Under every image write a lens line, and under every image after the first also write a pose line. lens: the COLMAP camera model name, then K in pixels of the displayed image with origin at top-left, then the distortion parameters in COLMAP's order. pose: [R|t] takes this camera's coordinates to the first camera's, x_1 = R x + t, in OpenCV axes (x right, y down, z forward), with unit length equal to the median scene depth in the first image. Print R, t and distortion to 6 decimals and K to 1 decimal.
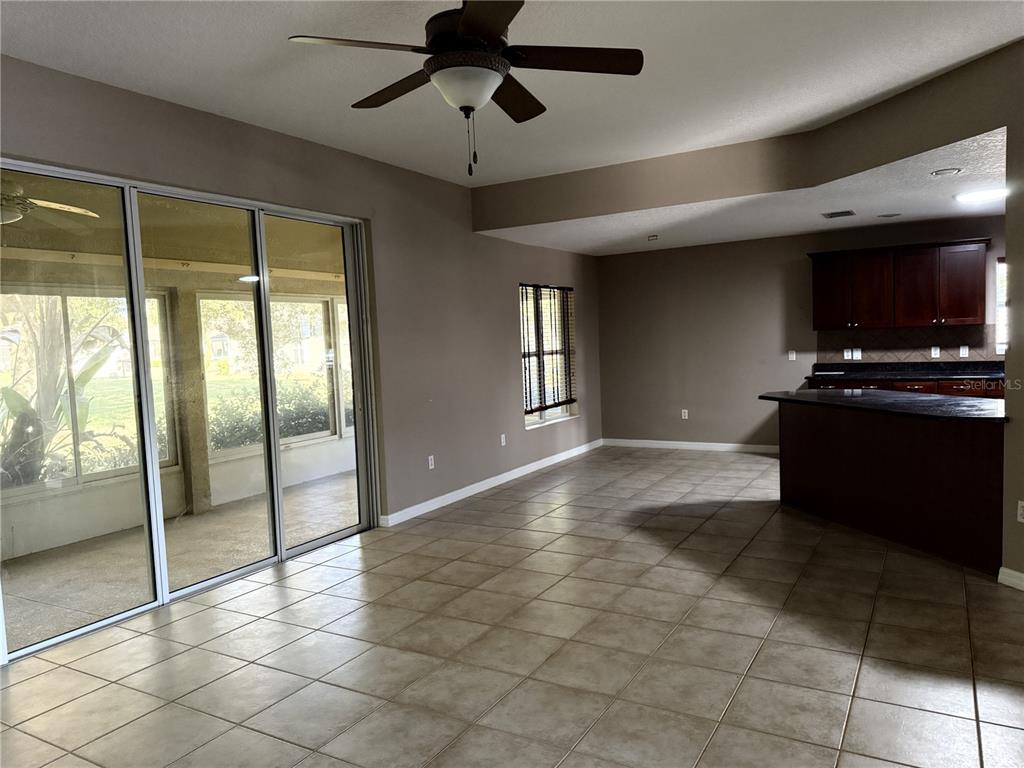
lens RADIAL K [[721.5, 0, 538.2], [0, 721.5, 386.9], [0, 0, 1]] dist [0.037983, -0.033376]
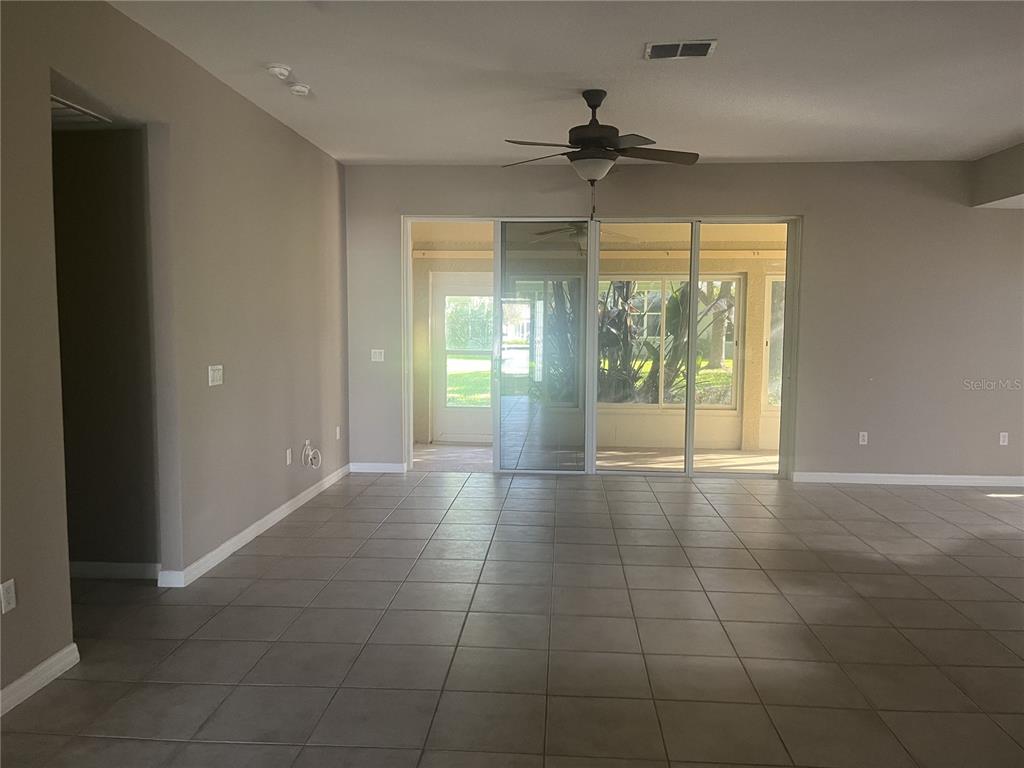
lens RADIAL K [[765.1, 0, 531.0], [0, 765.1, 383.0], [0, 0, 1]] dist [0.054125, -0.046618]
pose [[0.480410, 0.120184, -0.868770, 0.616116], [-0.092838, 0.991970, 0.085890, -0.029112], [0.872116, 0.039392, 0.487710, 0.022198]]
